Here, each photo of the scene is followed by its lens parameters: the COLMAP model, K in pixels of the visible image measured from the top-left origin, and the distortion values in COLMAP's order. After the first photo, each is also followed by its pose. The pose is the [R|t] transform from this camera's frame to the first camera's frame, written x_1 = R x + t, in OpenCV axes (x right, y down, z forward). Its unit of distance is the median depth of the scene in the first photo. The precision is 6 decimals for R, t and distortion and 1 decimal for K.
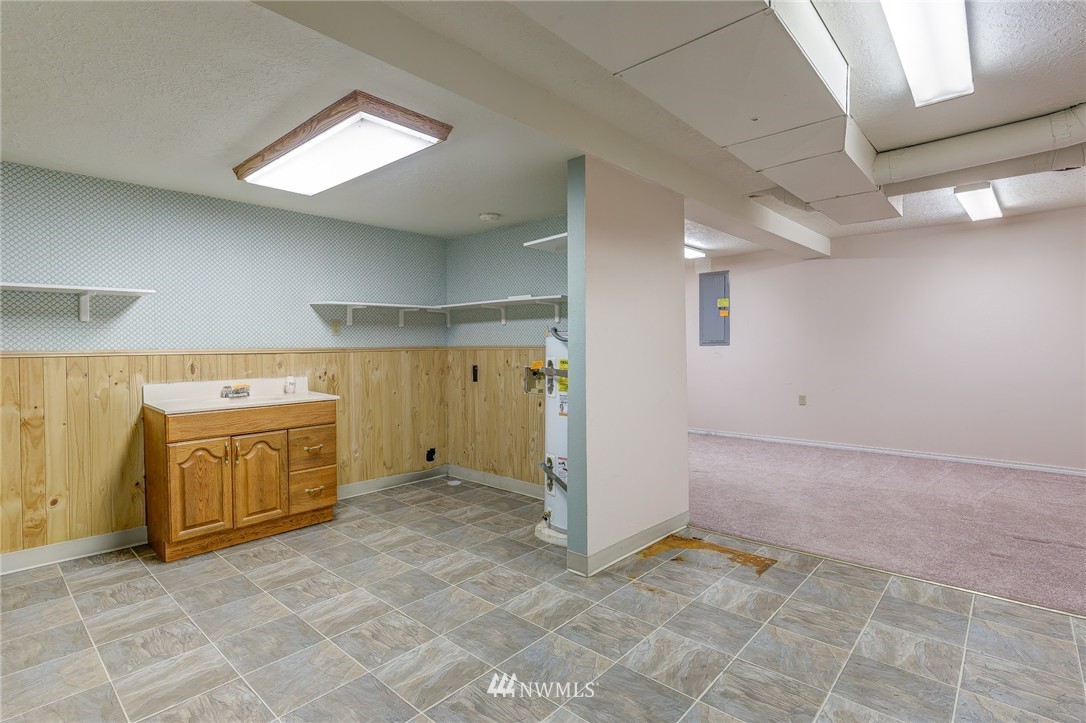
lens RADIAL K [[512.1, 0, 539.5], [0, 512.1, 358.5], [0, 0, 1]] dist [0.000876, -0.000261]
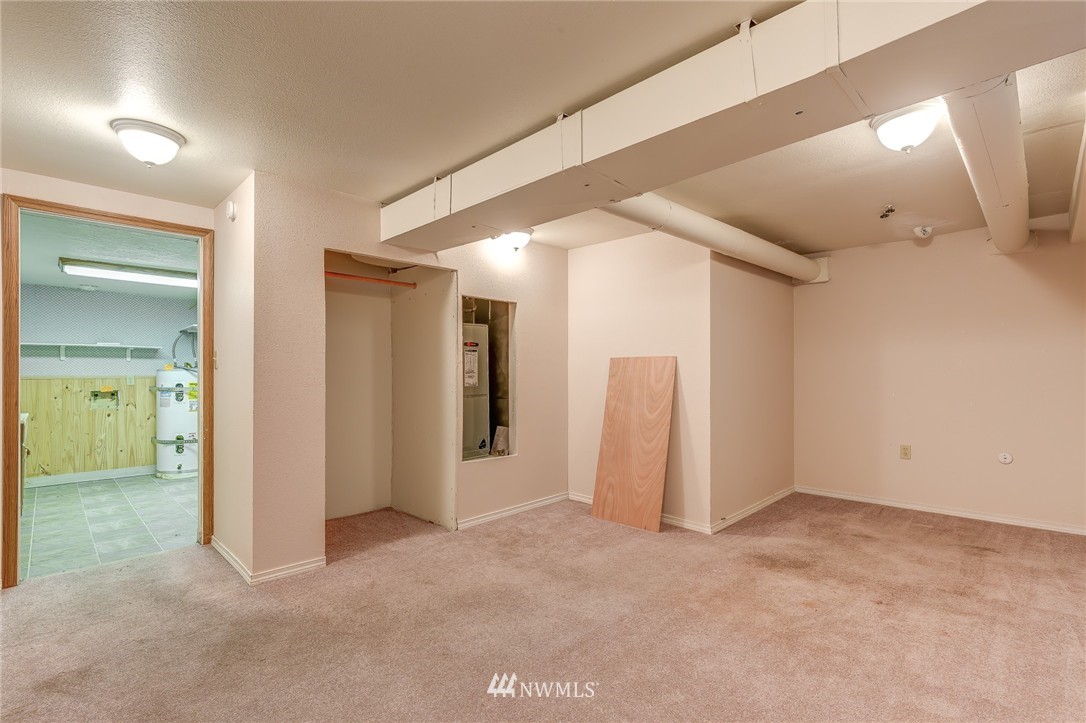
lens RADIAL K [[501.8, 0, 543.0], [0, 501.8, 361.5], [0, 0, 1]] dist [0.000488, -0.000046]
pose [[0.048168, 0.030675, 0.998368, -1.467117], [0.026559, 0.999136, -0.031980, 0.014941], [-0.998486, 0.028056, 0.047312, -0.349096]]
